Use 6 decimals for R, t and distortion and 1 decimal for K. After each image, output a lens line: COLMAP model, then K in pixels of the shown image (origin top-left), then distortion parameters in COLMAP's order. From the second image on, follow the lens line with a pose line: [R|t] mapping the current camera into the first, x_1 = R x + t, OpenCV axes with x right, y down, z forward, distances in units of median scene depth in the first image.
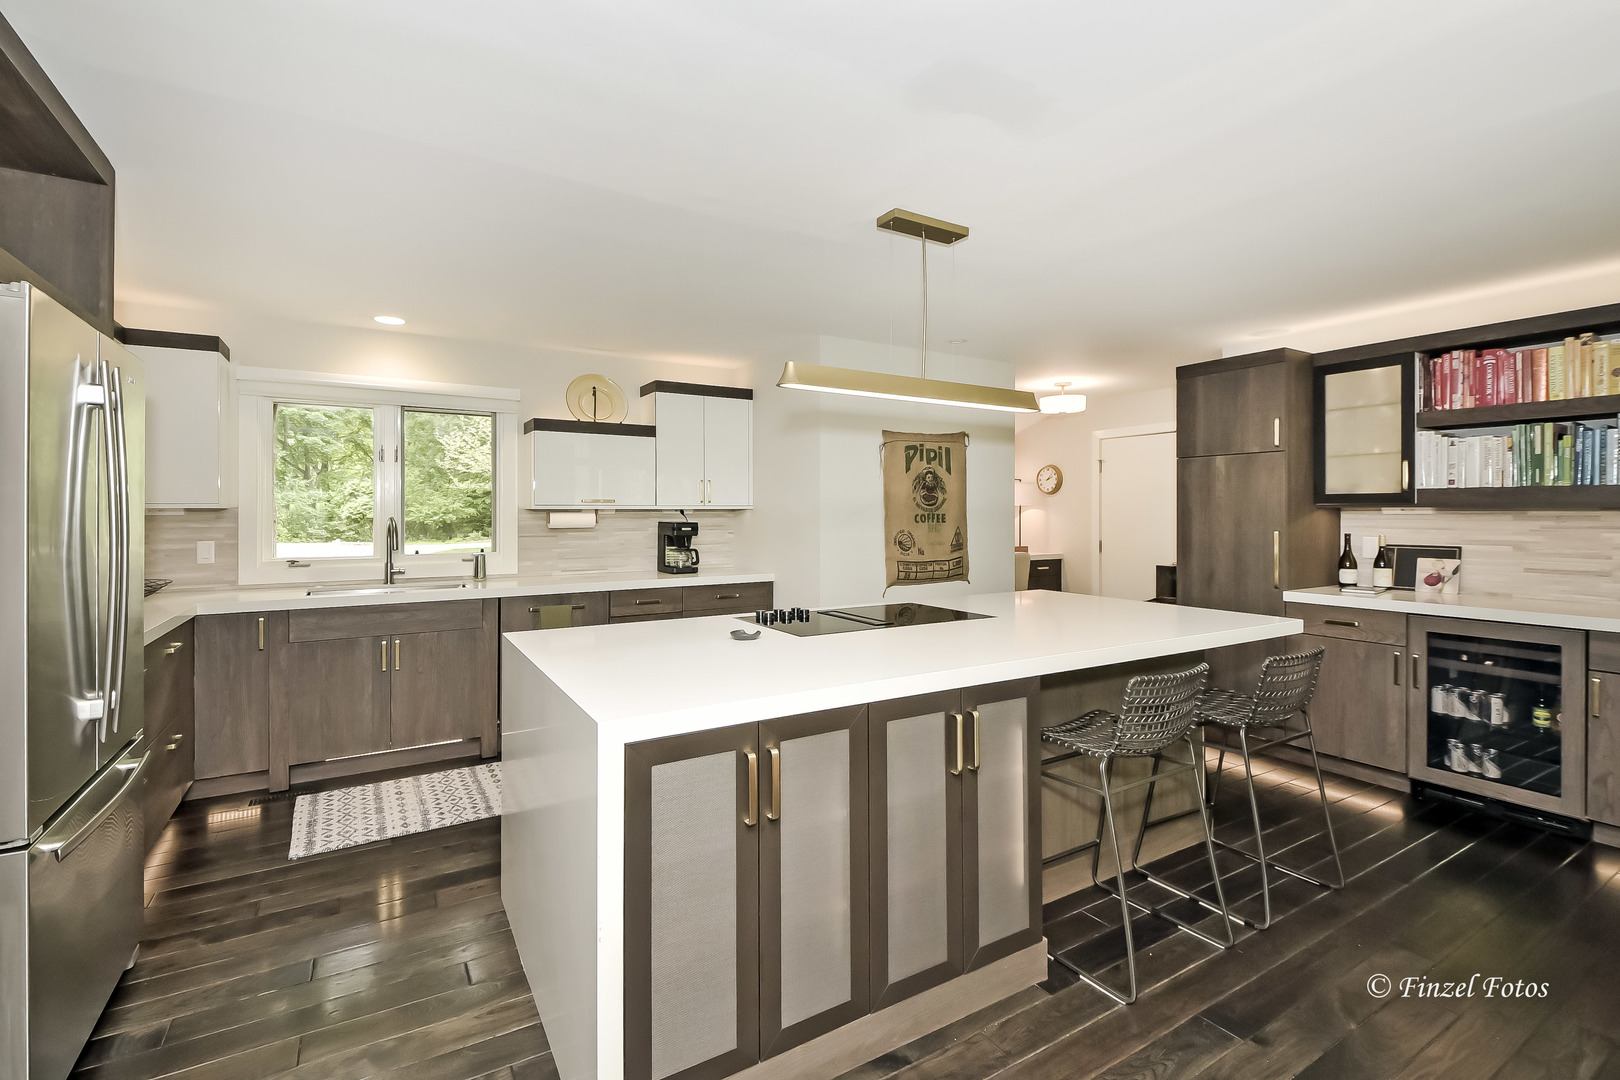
lens RADIAL K [[725.3, 0, 813.1], [0, 725.3, 514.1], [0, 0, 1]] dist [-0.000376, -0.000361]
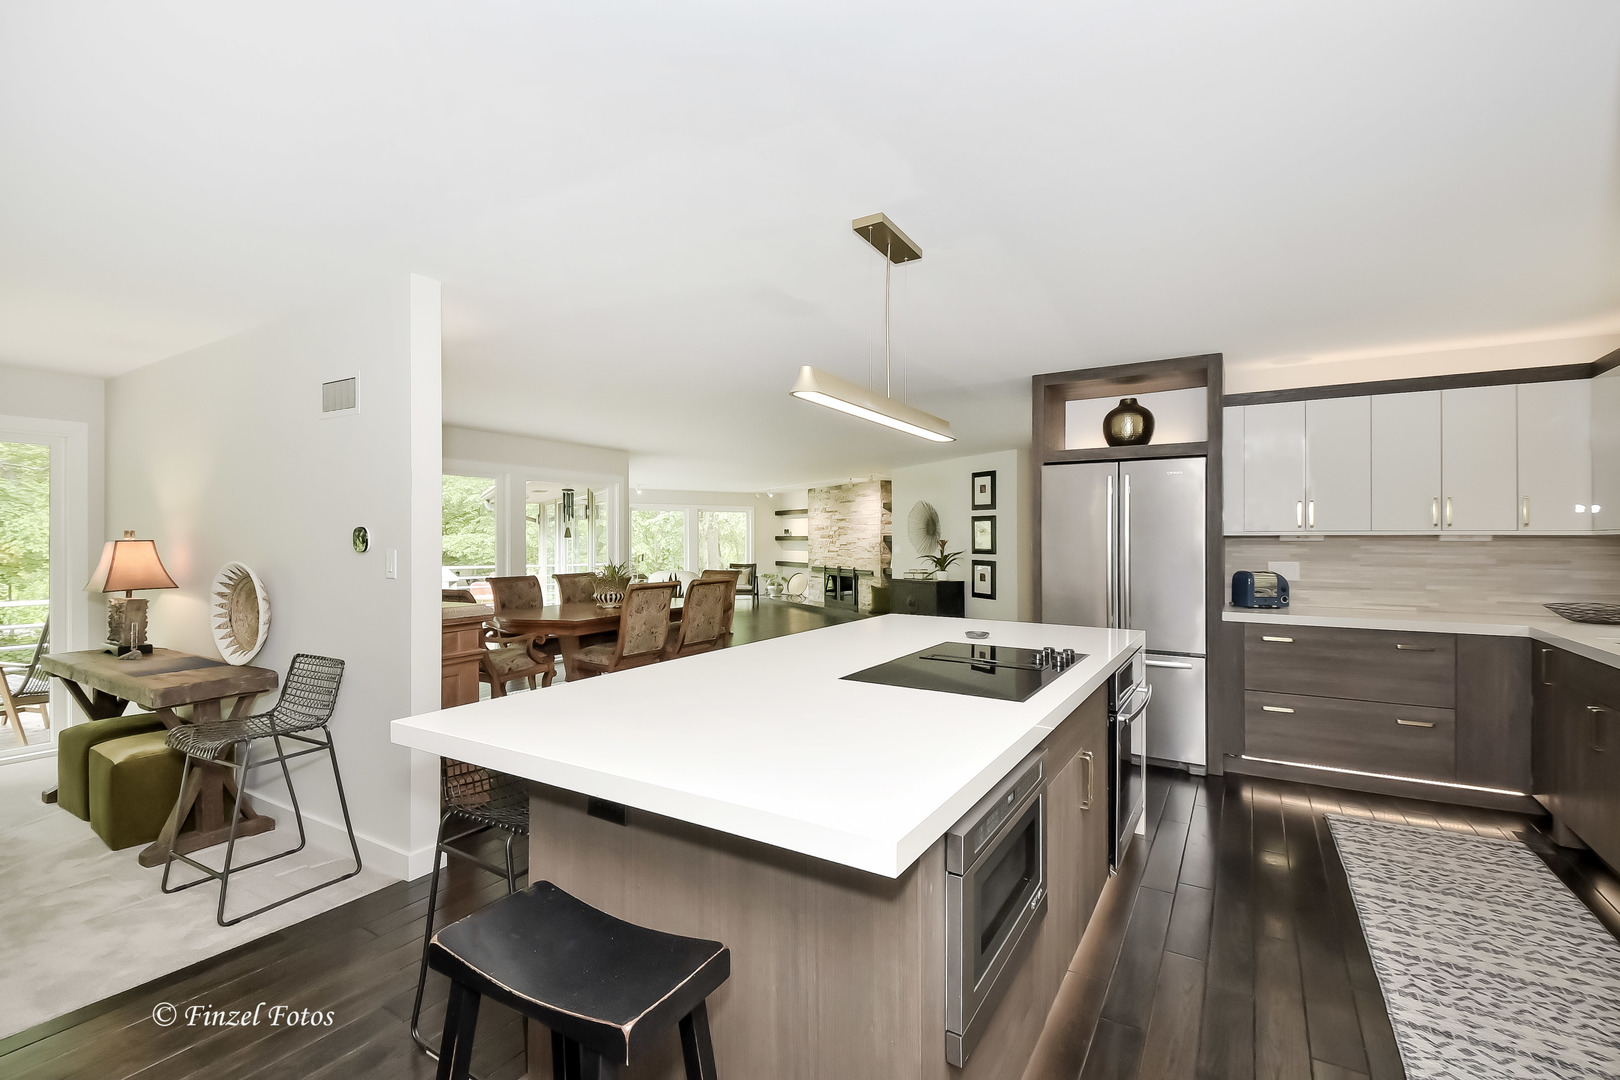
lens RADIAL K [[725.3, 0, 809.7], [0, 725.3, 539.1], [0, 0, 1]] dist [-0.000376, -0.000361]
pose [[-0.885408, 0.001201, -0.464813, 0.515055], [-0.001031, 0.999989, 0.004546, -0.004683], [0.464813, 0.004505, -0.885397, 1.345973]]
